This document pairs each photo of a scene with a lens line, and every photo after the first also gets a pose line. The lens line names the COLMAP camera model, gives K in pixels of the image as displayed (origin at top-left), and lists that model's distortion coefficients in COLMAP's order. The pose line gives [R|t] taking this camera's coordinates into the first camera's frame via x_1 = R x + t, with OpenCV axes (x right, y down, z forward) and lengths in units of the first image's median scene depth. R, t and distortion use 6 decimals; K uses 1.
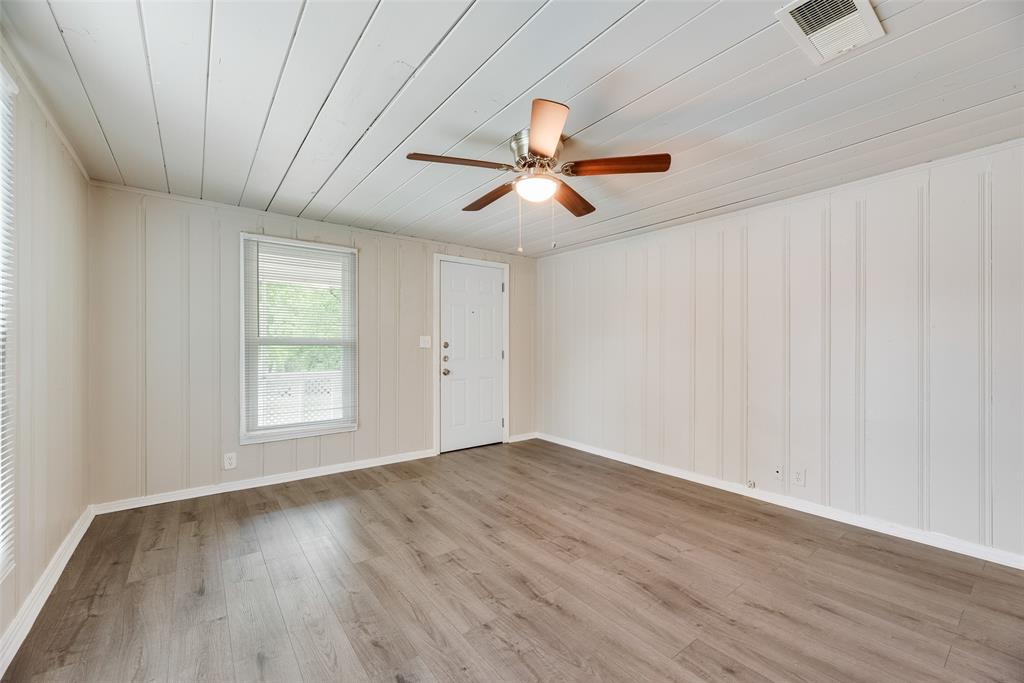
lens RADIAL K [[414.2, 0, 514.5], [0, 414.2, 343.9], [0, 0, 1]] dist [0.001236, -0.000065]
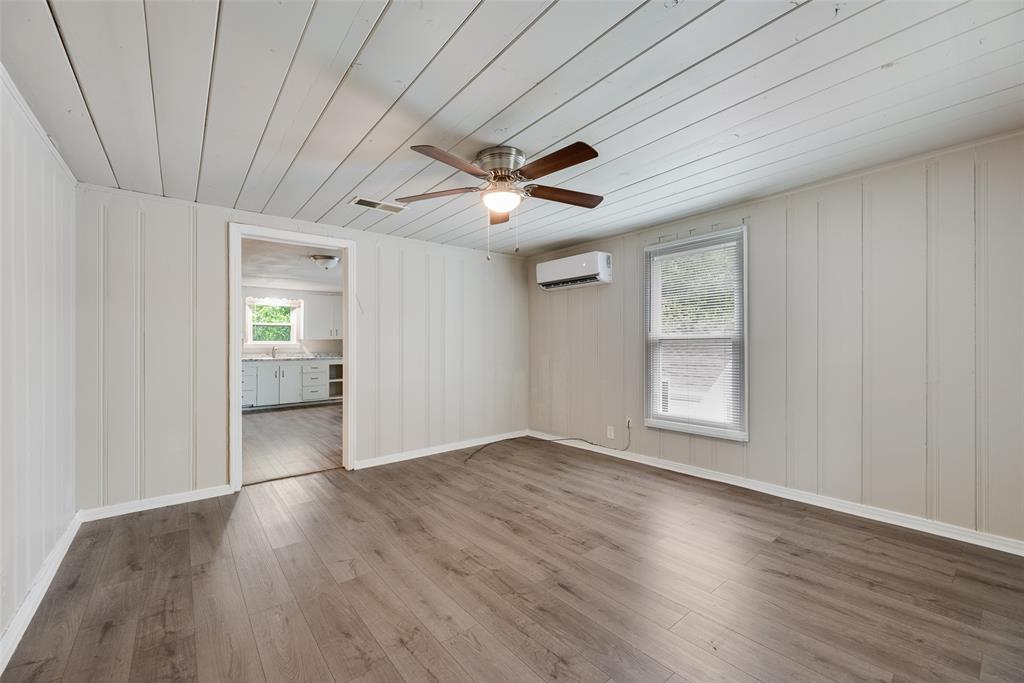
lens RADIAL K [[414.2, 0, 514.5], [0, 414.2, 343.9], [0, 0, 1]] dist [0.001236, -0.000065]
pose [[-0.999735, 0.005821, -0.022262, 0.043272], [0.006095, 0.999906, -0.012247, 0.016728], [0.022189, -0.012380, -0.999677, 1.961614]]
